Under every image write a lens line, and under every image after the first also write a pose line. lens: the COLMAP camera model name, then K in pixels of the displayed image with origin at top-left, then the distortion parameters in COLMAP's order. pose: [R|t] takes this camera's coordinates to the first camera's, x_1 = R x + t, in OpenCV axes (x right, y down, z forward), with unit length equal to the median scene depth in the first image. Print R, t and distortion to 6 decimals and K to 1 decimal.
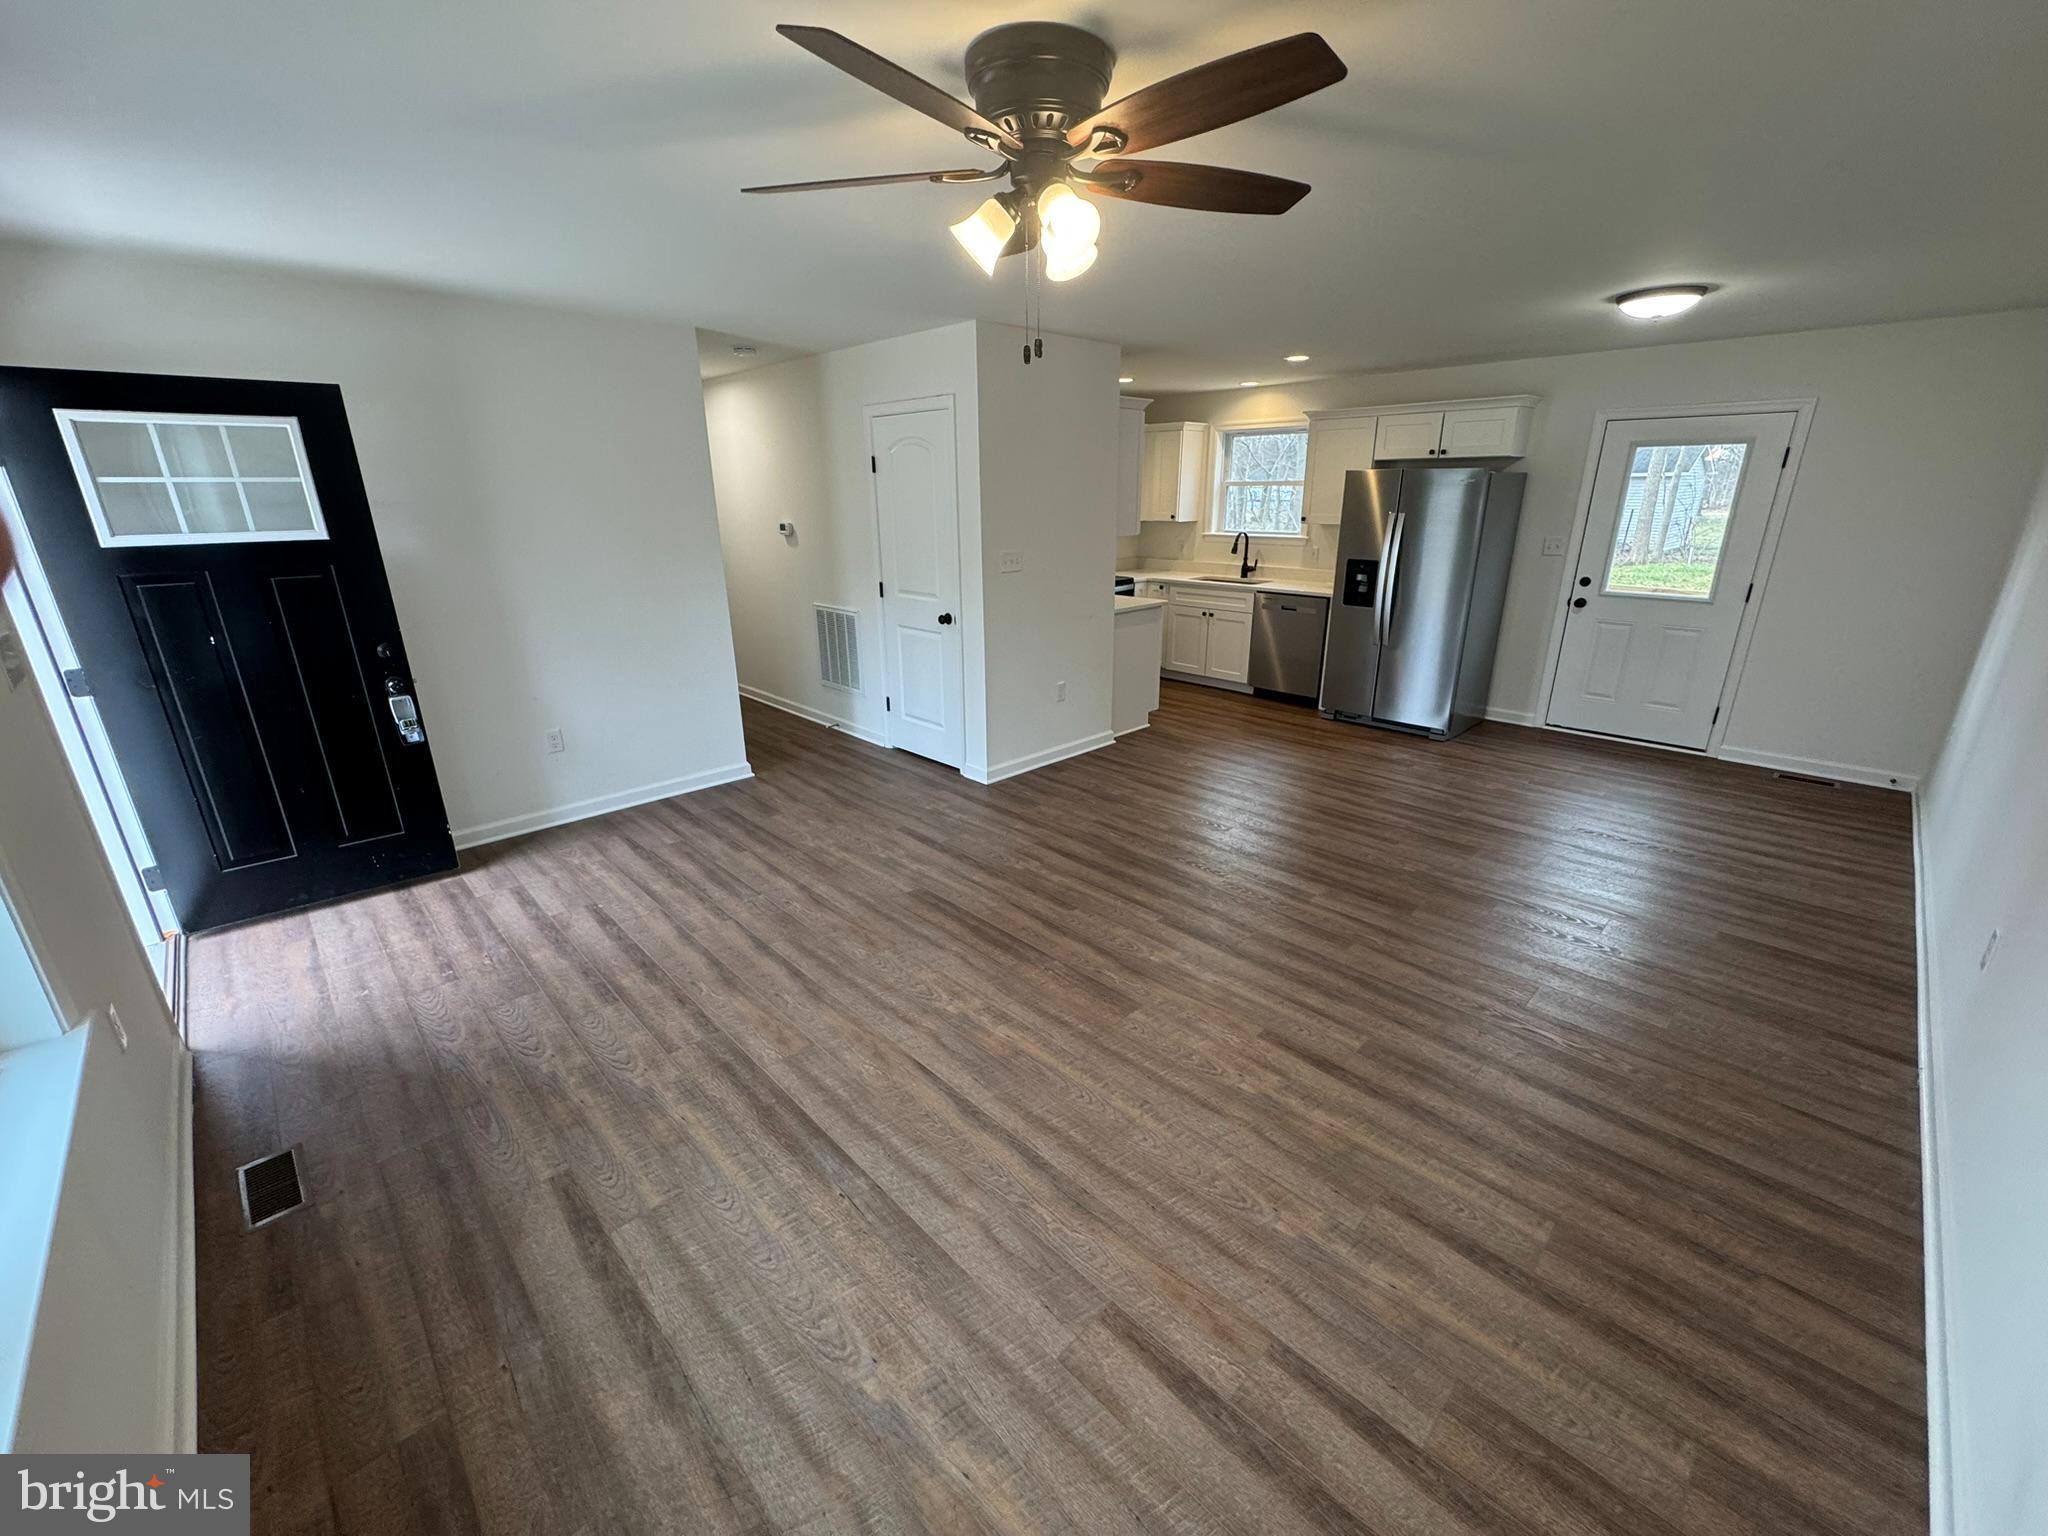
lens RADIAL K [[811.7, 0, 1023.0], [0, 811.7, 761.2], [0, 0, 1]] dist [-0.002356, -0.000457]
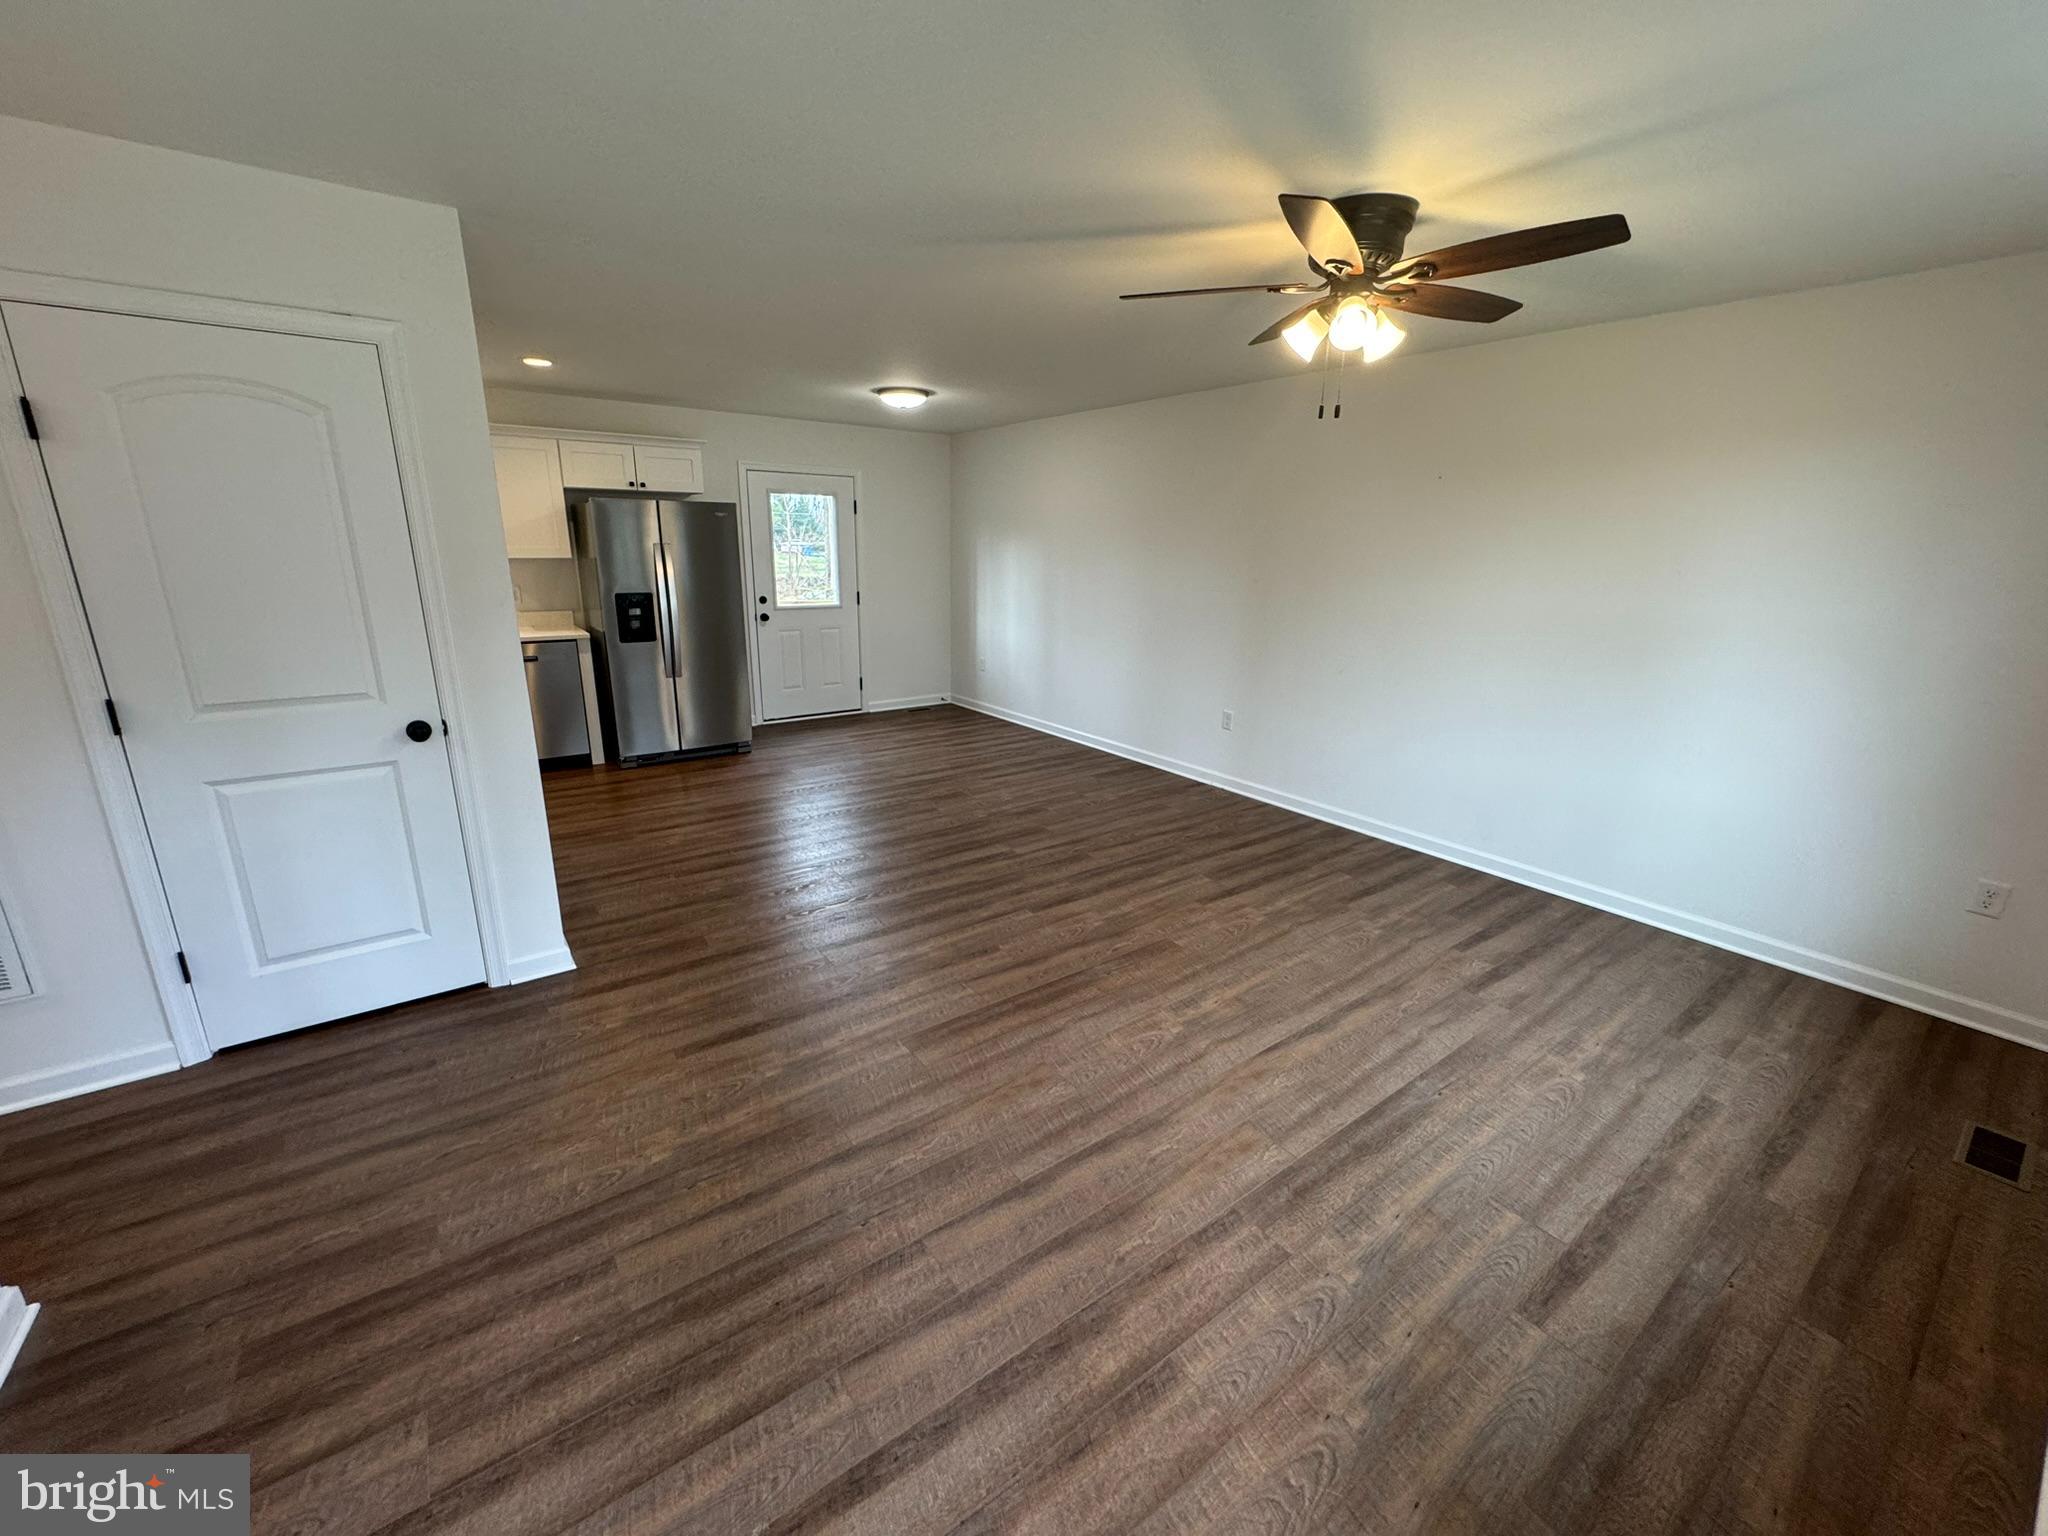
lens RADIAL K [[811.7, 0, 1023.0], [0, 811.7, 761.2], [0, 0, 1]] dist [-0.002356, -0.000457]
pose [[0.139862, -0.252283, 0.957492, -1.005839], [0.295879, 0.933464, 0.202733, -0.262965], [-0.944931, 0.254948, 0.205201, 0.914862]]
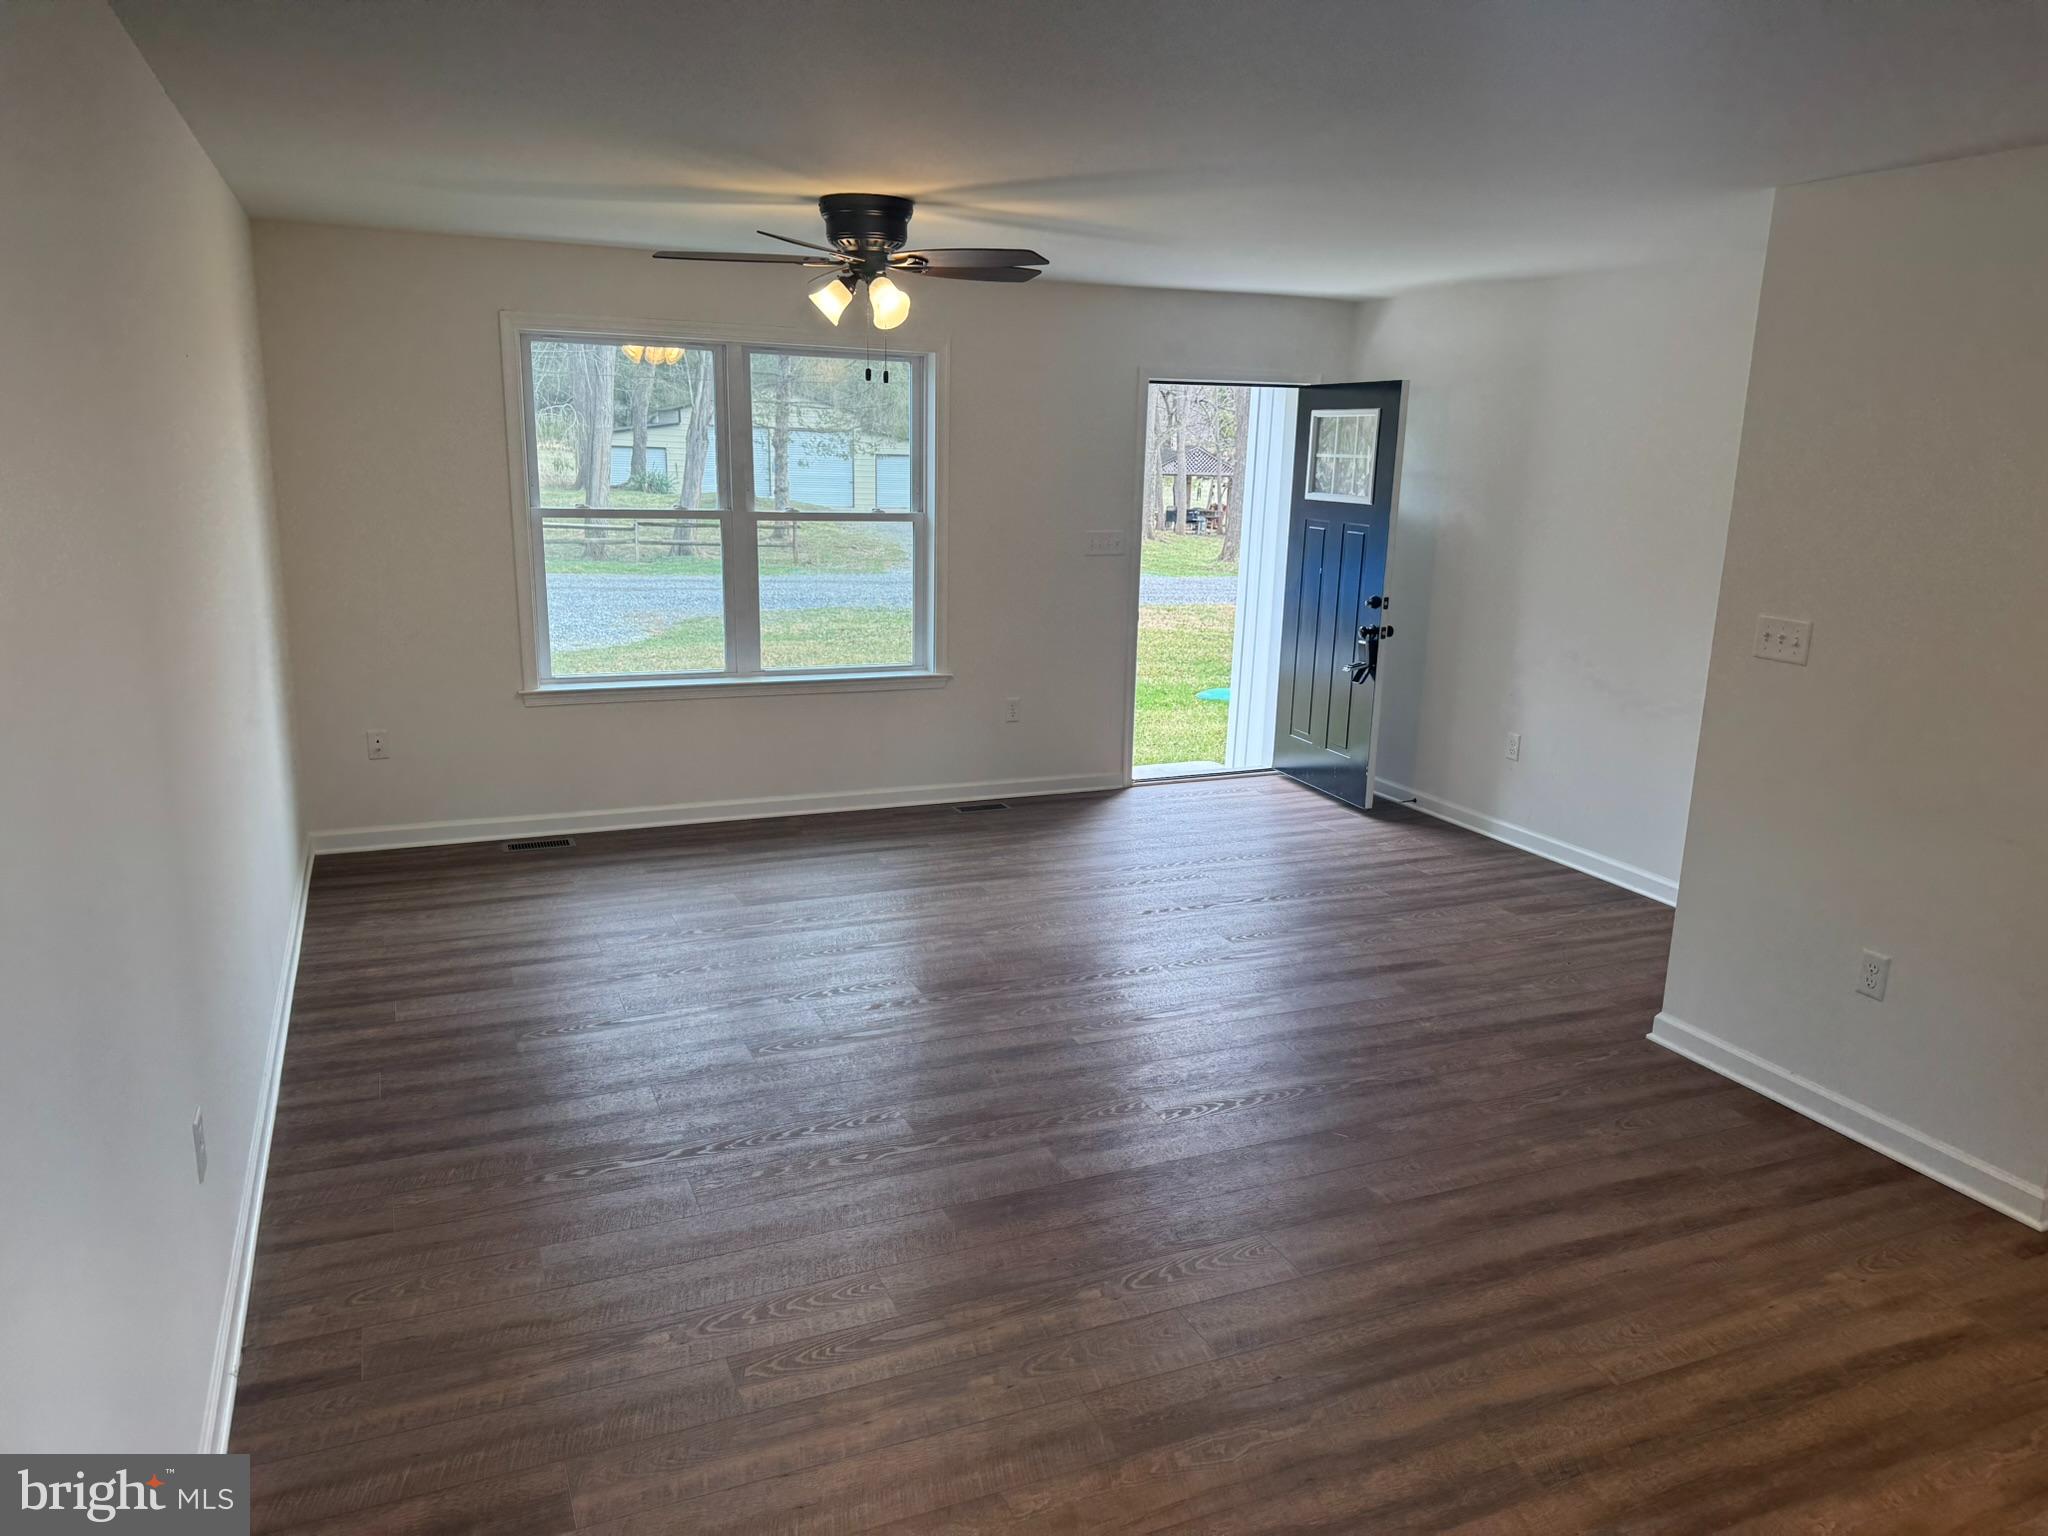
lens RADIAL K [[1432.8, 0, 1024.0], [0, 1432.8, 768.0], [0, 0, 1]] dist [0.076763, -0.103889]
pose [[-0.358848, 0.206234, -0.910327, 1.647114], [-0.314649, 0.891472, 0.325996, -0.547954], [0.878763, 0.403416, -0.255011, 1.480877]]
